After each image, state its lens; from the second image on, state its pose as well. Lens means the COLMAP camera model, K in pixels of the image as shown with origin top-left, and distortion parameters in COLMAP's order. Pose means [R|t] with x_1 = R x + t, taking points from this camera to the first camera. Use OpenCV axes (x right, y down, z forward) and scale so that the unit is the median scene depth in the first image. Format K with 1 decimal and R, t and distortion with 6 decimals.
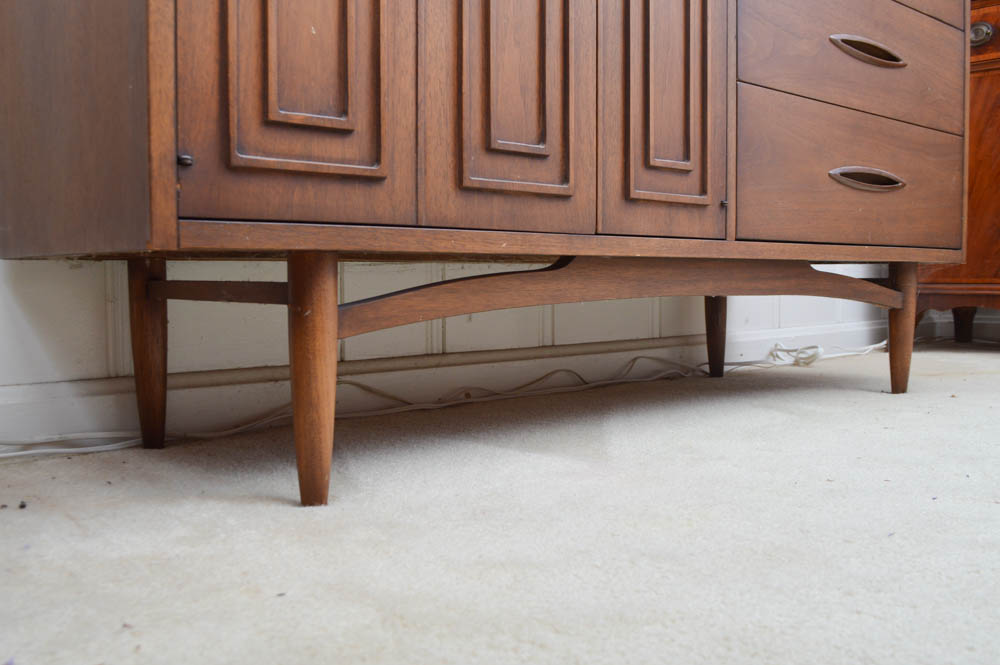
lens RADIAL K [[950.7, 0, 500.0], [0, 950.7, 332.5], [0, 0, 1]] dist [-0.053103, -0.001249]
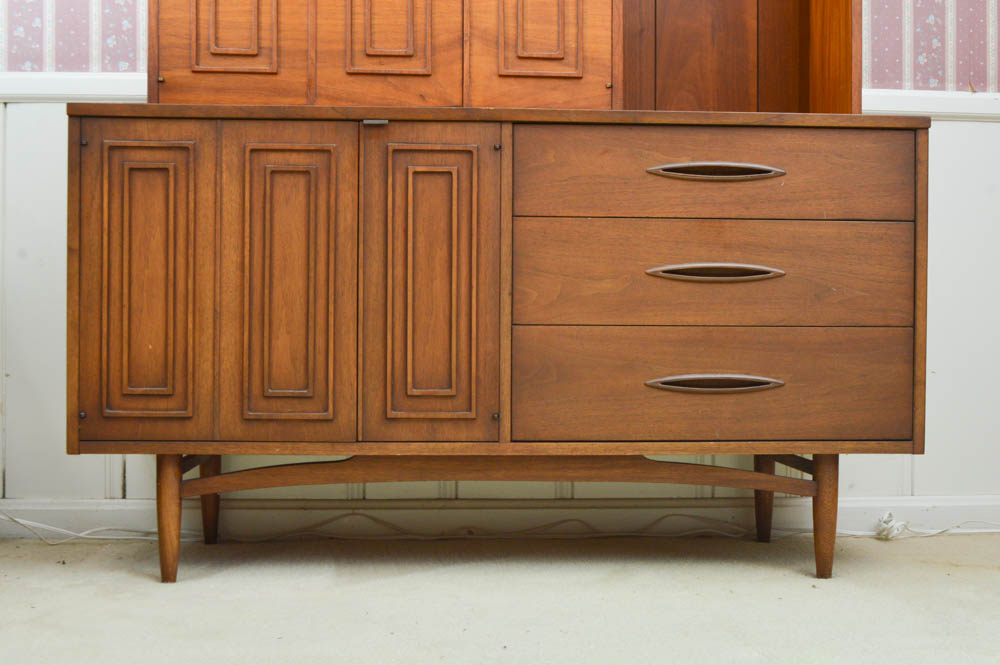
lens RADIAL K [[1200.8, 0, 500.0], [0, 1200.8, 332.5], [0, 0, 1]] dist [-0.057799, 0.053872]
pose [[0.782815, 0.012504, -0.622129, 1.469485], [-0.046639, 0.998165, -0.038624, -0.211047], [0.620504, 0.059251, 0.781962, -0.405694]]
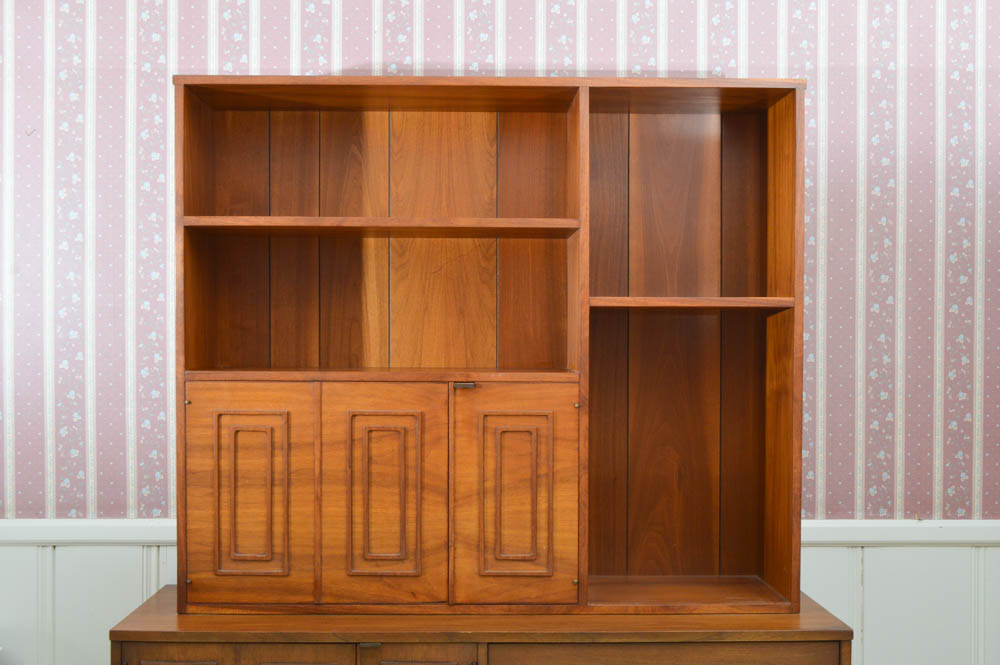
lens RADIAL K [[1254.9, 0, 499.5], [0, 1254.9, 367.1], [0, 0, 1]] dist [-0.029005, -0.035955]
pose [[0.758535, 0.017949, -0.651385, 1.823115], [-0.049183, 0.998346, -0.029765, -1.072049], [0.649774, 0.054615, 0.758163, -0.703798]]
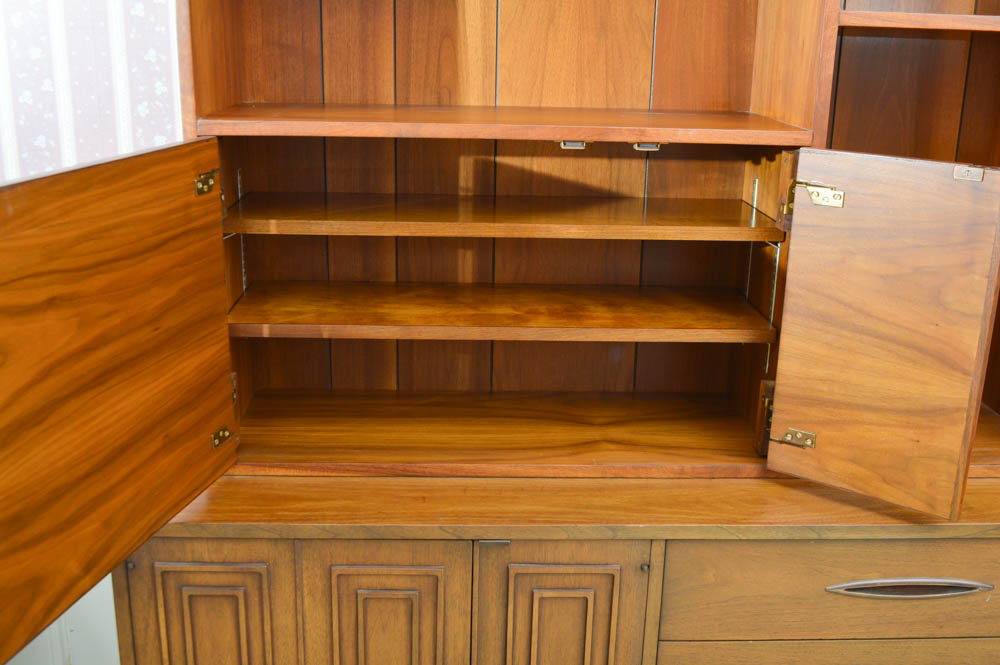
lens RADIAL K [[1037.1, 0, 500.0], [0, 1037.1, 332.5], [0, 0, 1]] dist [-0.060250, 0.005785]
pose [[0.767069, 0.194791, -0.611279, 0.873425], [-0.064914, 0.971469, 0.228111, -1.166543], [0.638272, -0.135296, 0.757828, -0.003353]]
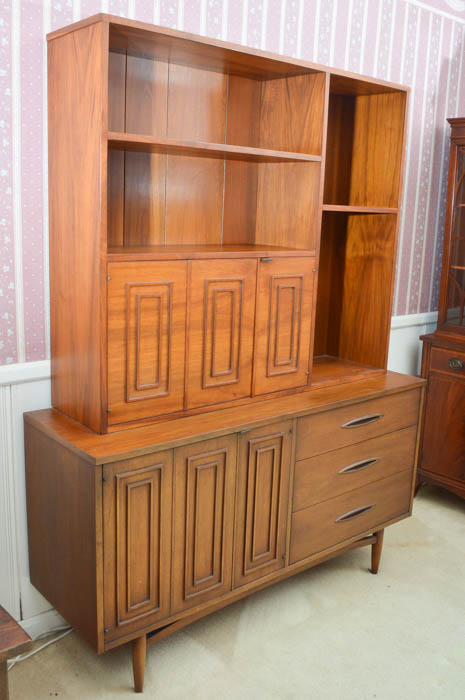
lens RADIAL K [[663.4, 0, 234.2], [0, 663.4, 351.6], [0, 0, 1]] dist [-0.013250, 0.004770]
pose [[0.998804, 0.042422, -0.024299, 0.125147], [-0.038417, 0.988456, 0.146560, -1.122736], [0.030236, -0.145451, 0.988903, -0.933946]]
